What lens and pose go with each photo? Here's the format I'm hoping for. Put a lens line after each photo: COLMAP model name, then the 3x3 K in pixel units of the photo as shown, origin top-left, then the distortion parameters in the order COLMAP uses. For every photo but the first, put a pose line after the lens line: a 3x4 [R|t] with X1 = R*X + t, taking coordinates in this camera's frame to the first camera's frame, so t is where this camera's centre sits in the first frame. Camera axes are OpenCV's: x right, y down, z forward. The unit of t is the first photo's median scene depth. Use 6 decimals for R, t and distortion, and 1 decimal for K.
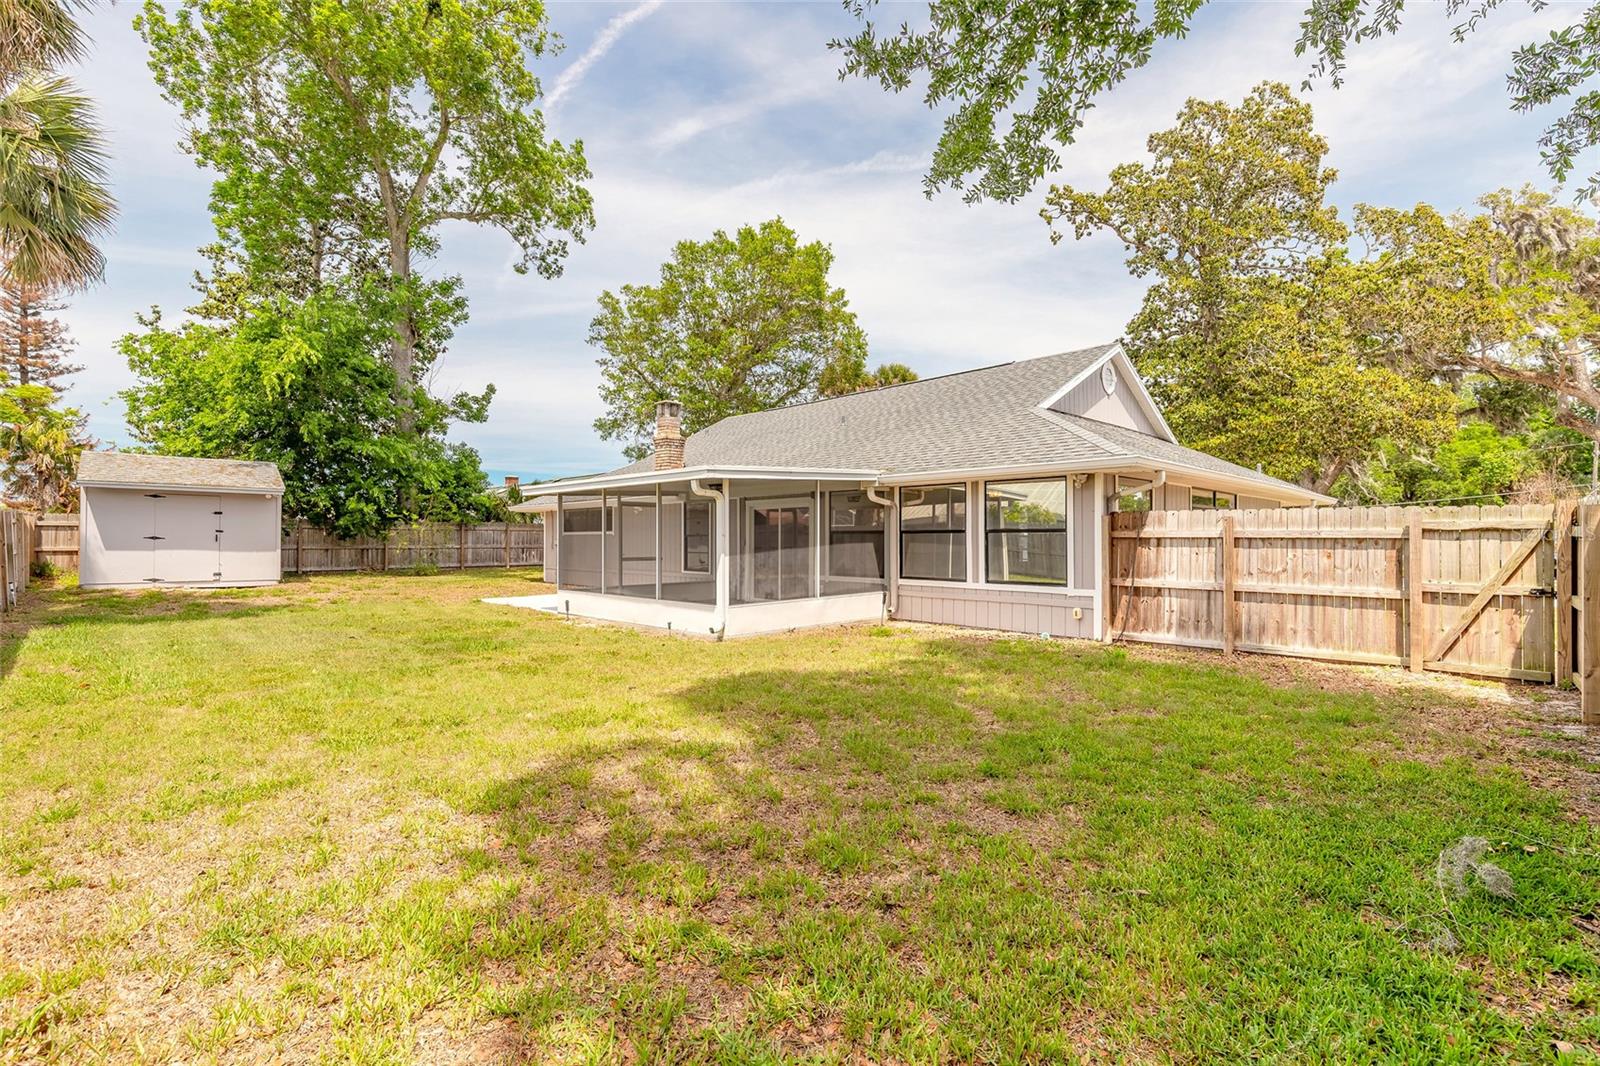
lens RADIAL K [[719.9, 0, 795.3], [0, 719.9, 538.3], [0, 0, 1]] dist [0.006972, -0.001189]
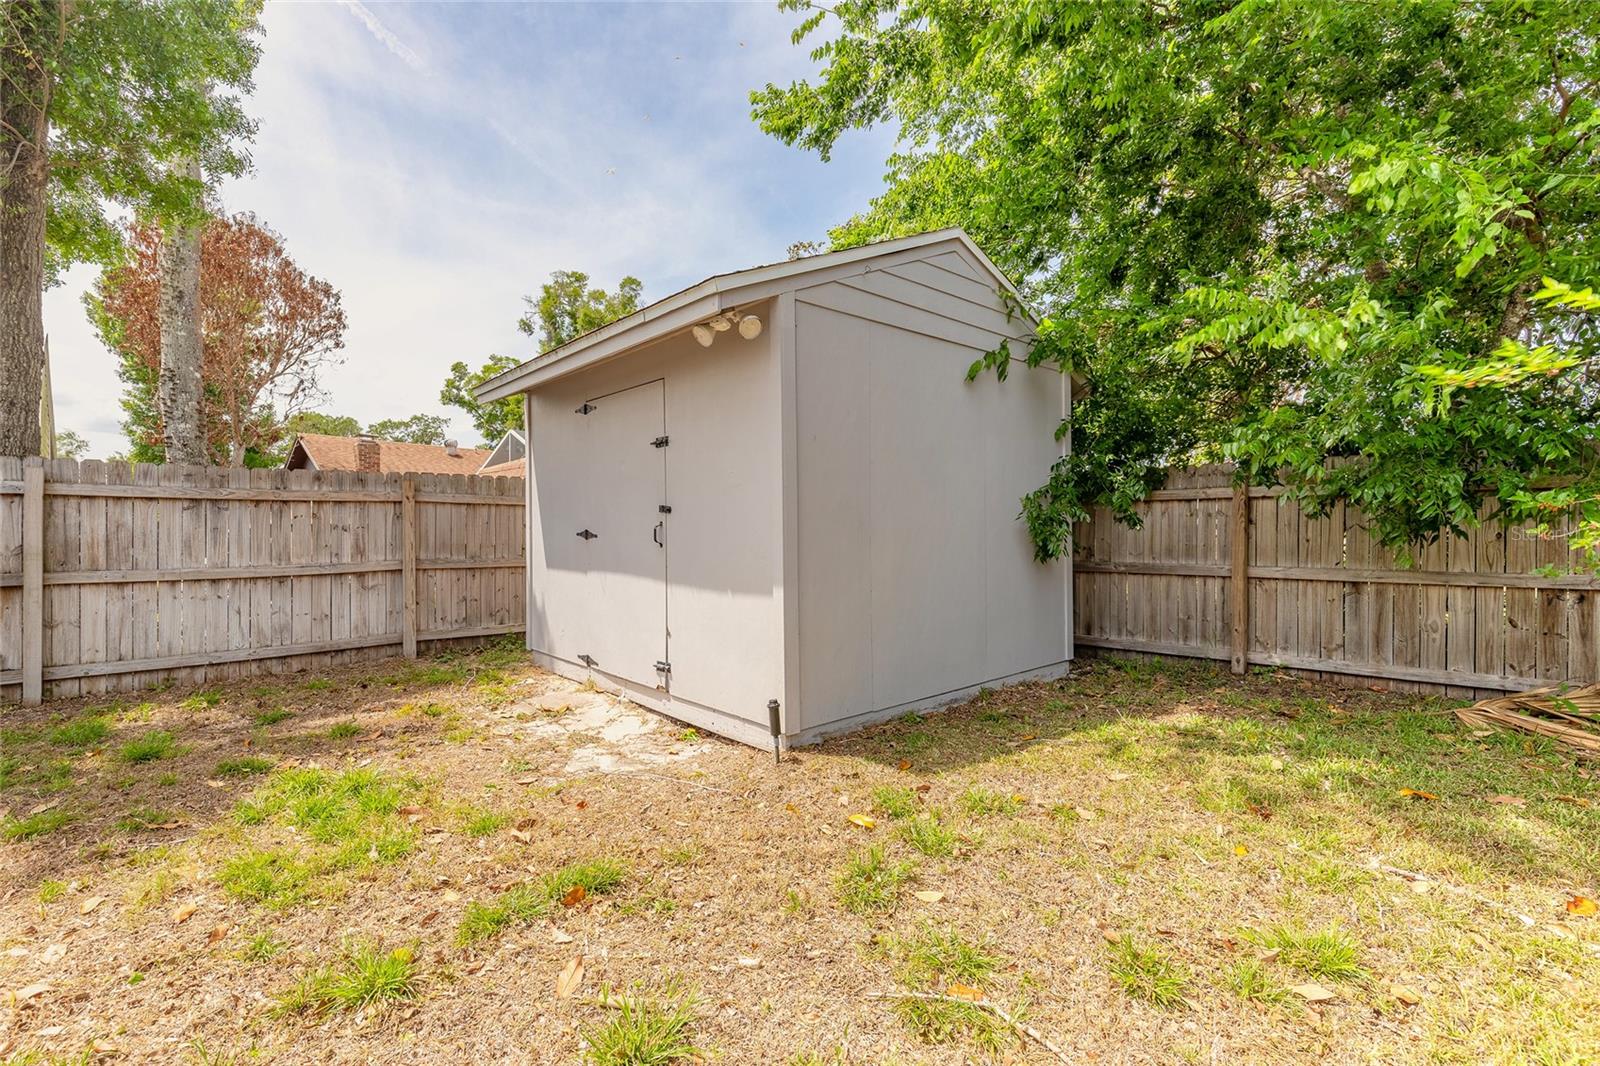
lens RADIAL K [[719.9, 0, 795.3], [0, 719.9, 538.3], [0, 0, 1]] dist [0.006972, -0.001189]
pose [[-0.016304, -0.005511, -0.999852, -0.523930], [0.003722, 0.999978, -0.005572, 0.003129], [0.999860, -0.003812, -0.016283, 1.037336]]
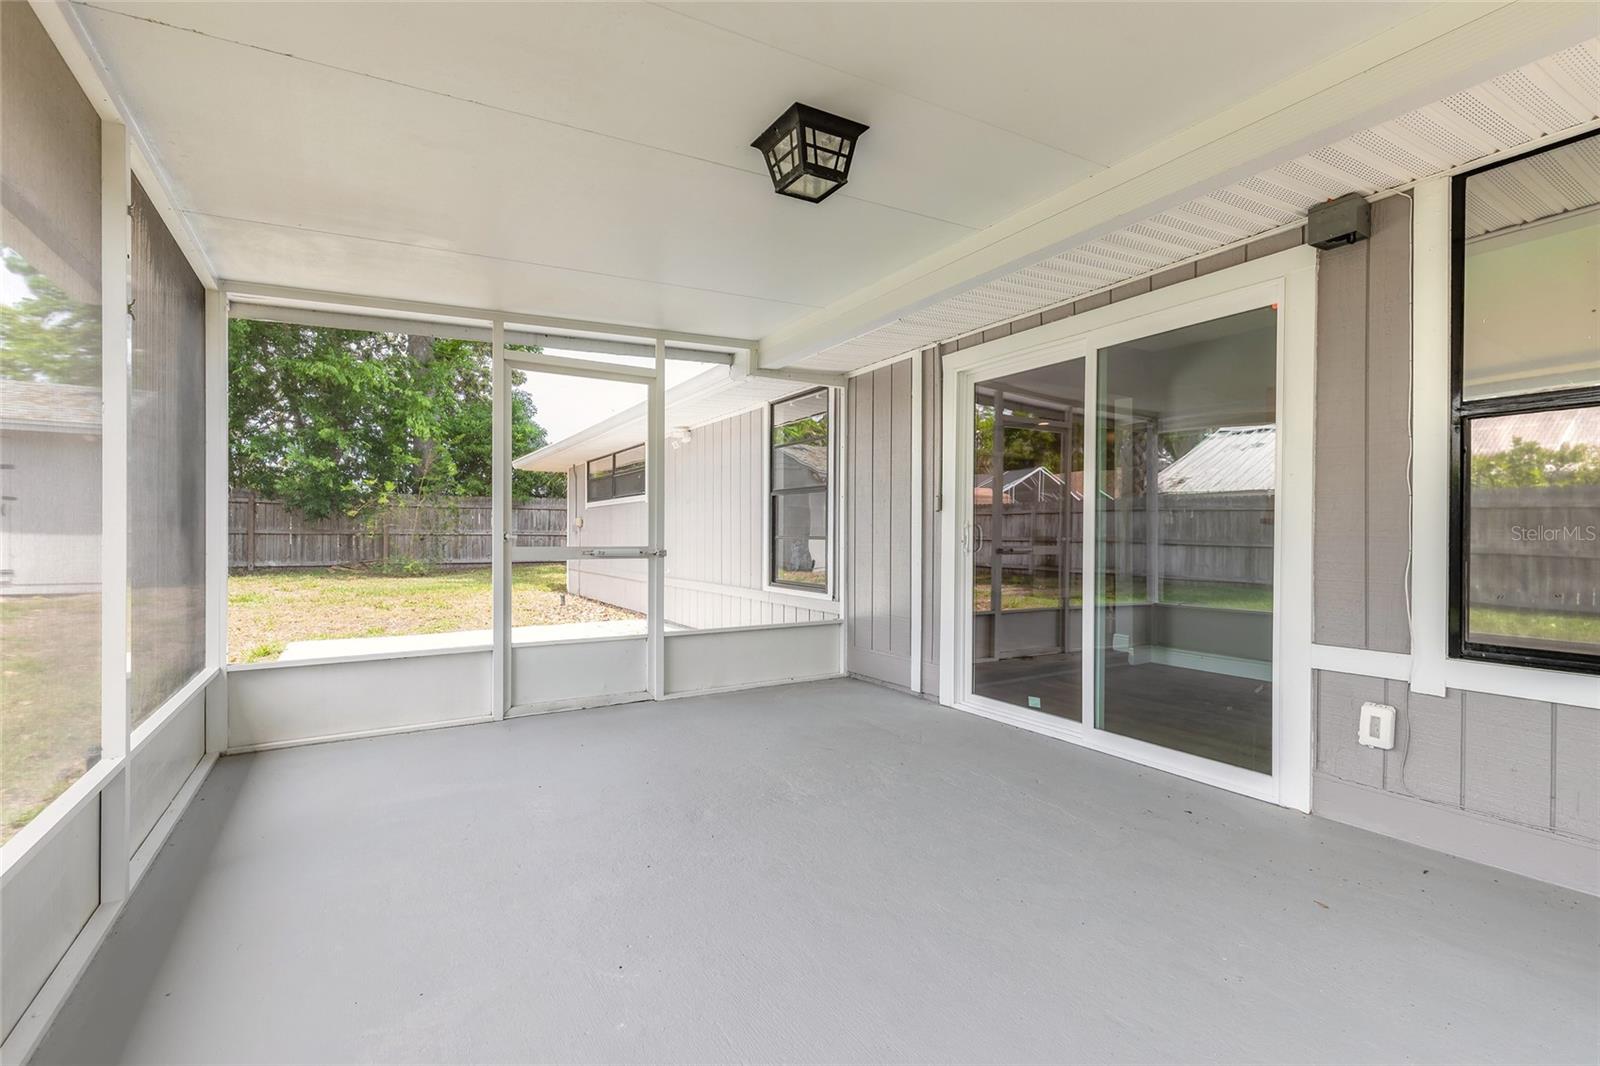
lens RADIAL K [[719.9, 0, 795.3], [0, 719.9, 538.3], [0, 0, 1]] dist [0.006972, -0.001189]
pose [[0.971960, 0.007541, -0.235026, -0.044805], [-0.005344, 0.999936, 0.009982, 0.013434], [0.235087, -0.008446, 0.971938, 0.568176]]
